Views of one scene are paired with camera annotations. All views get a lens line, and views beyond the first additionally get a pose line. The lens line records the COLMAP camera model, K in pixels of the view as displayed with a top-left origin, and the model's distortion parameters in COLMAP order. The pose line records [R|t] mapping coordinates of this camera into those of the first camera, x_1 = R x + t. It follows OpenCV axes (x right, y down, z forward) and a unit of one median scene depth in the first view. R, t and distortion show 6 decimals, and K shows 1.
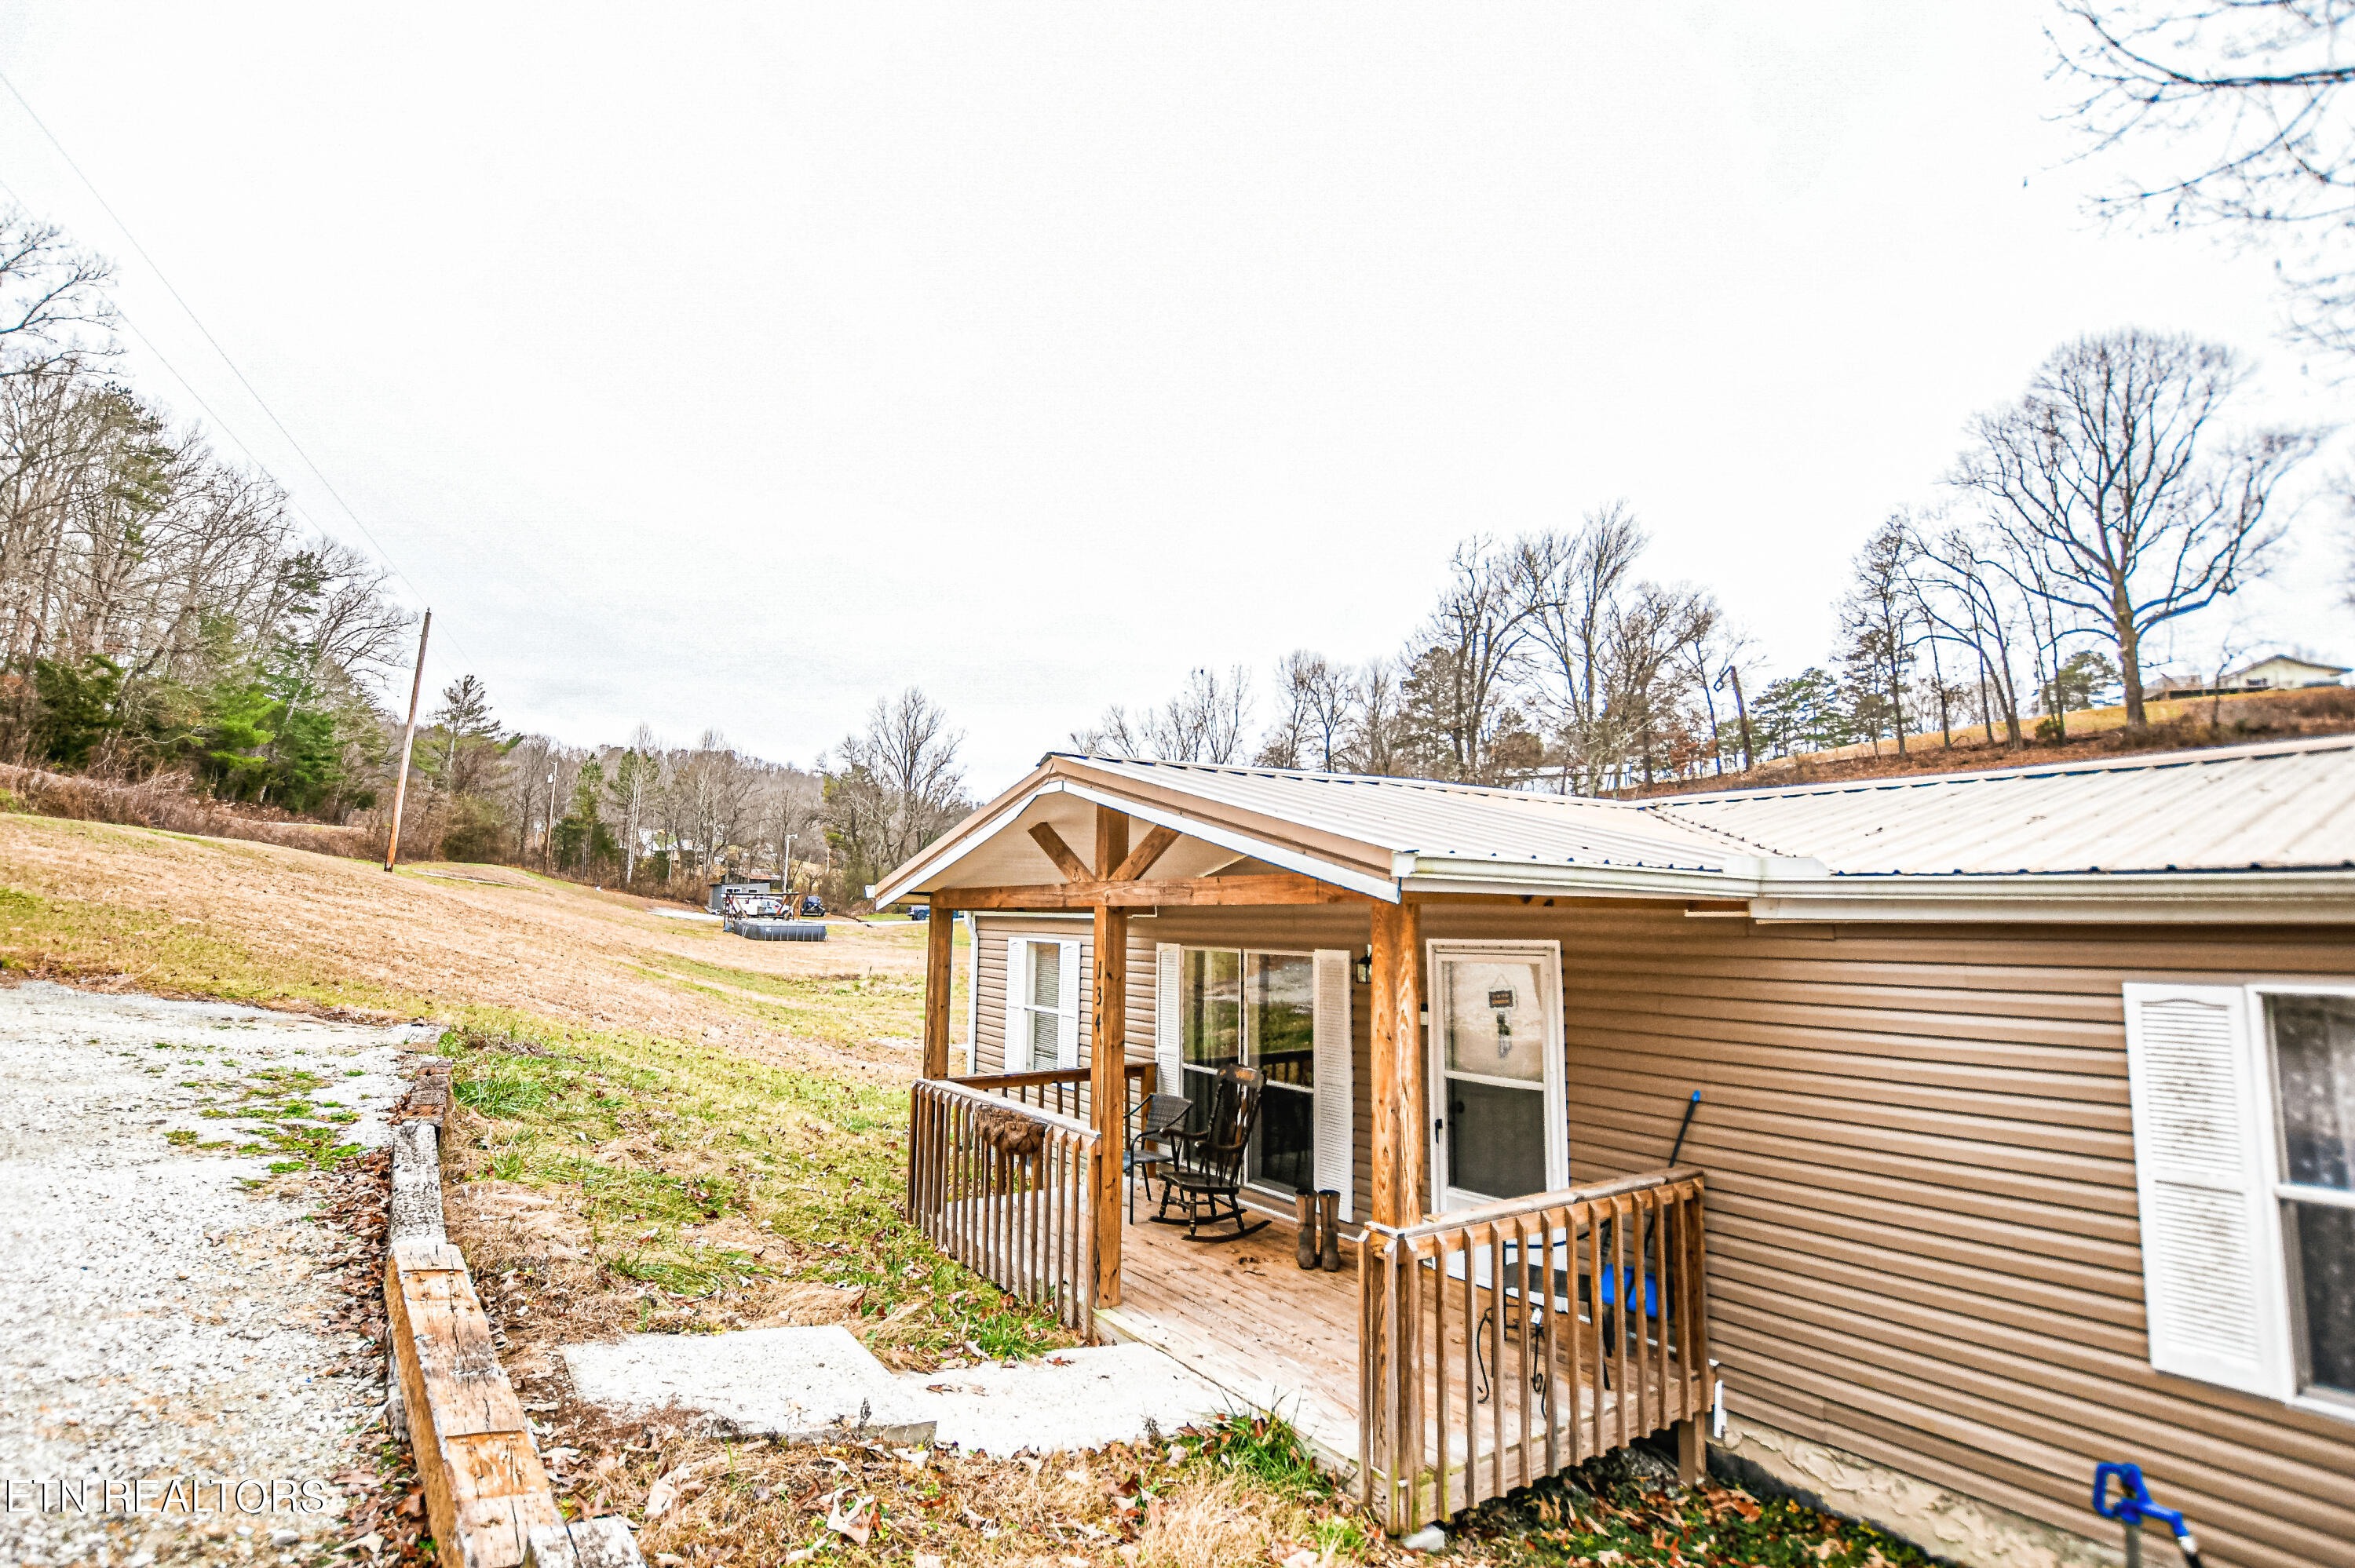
lens RADIAL K [[1125.6, 0, 1162.9], [0, 1125.6, 781.8], [0, 0, 1]] dist [-0.023342, 0.000170]
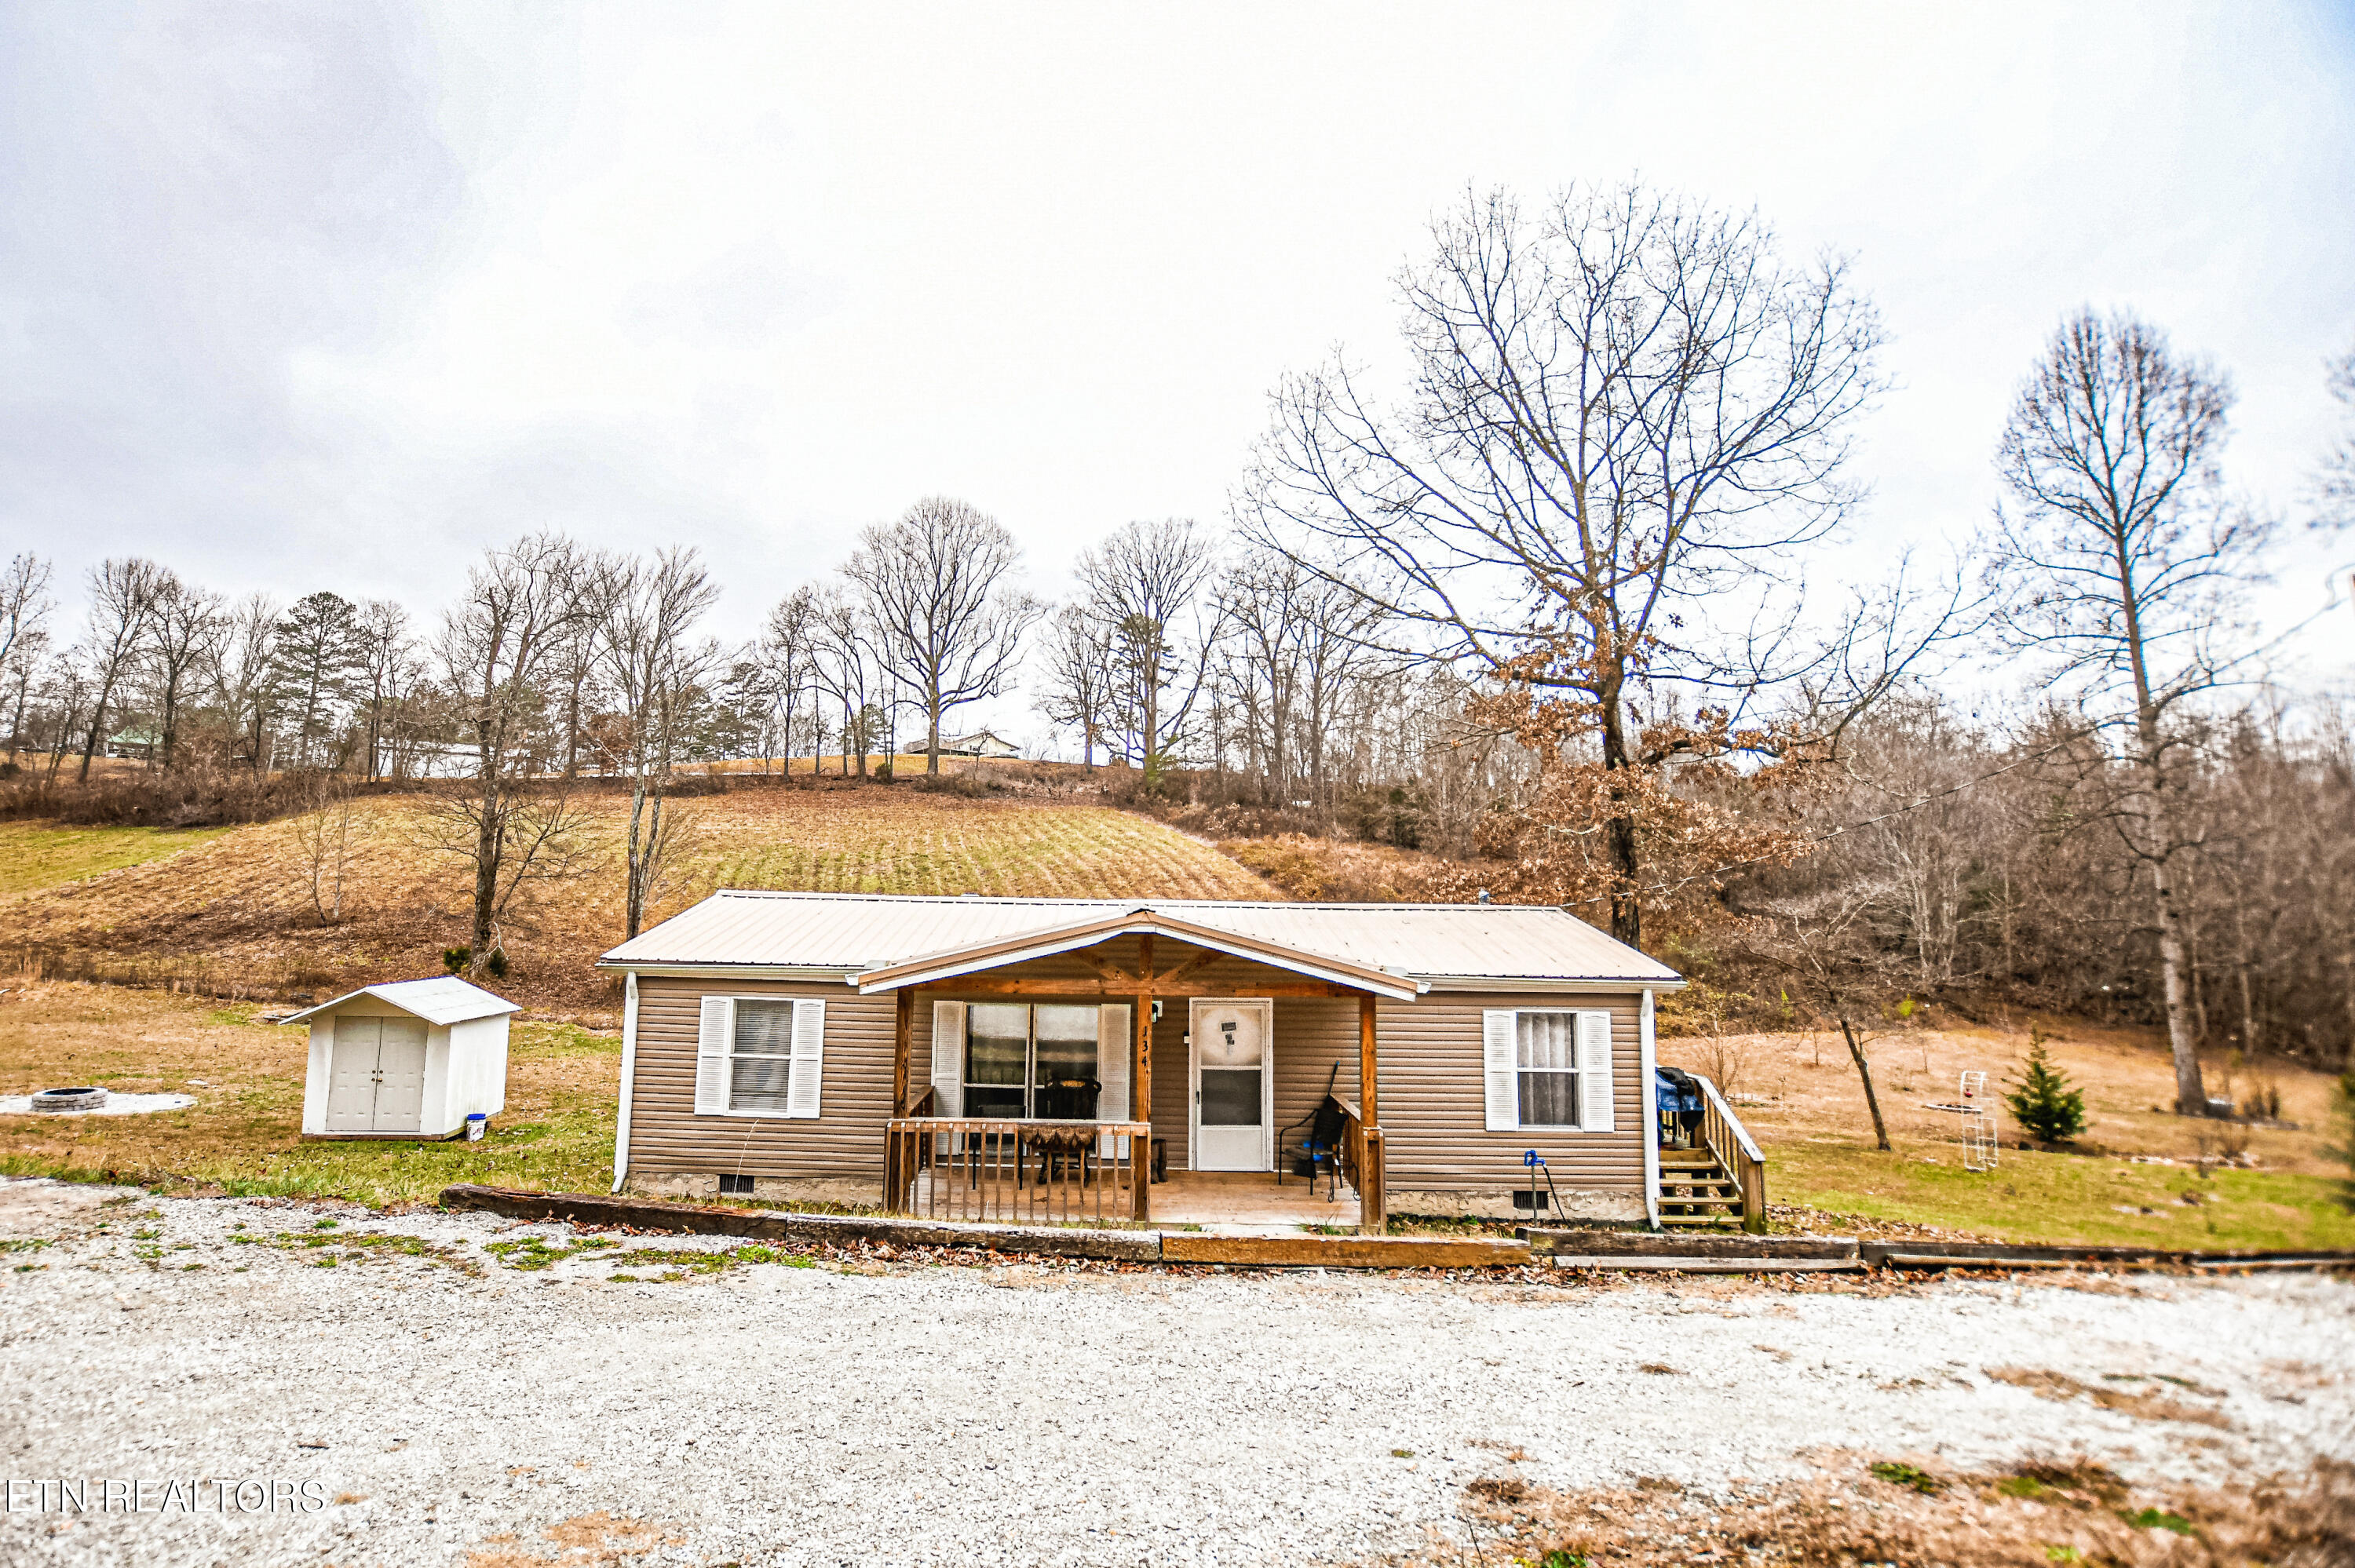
lens RADIAL K [[1071.5, 0, 1119.2], [0, 1071.5, 770.0], [0, 0, 1]] dist [-0.033311, 0.004195]
pose [[0.568497, 0.105529, 0.815889, -0.104870], [-0.109310, 0.992635, -0.052225, -0.010330], [-0.815391, -0.059495, 0.575846, 0.006520]]
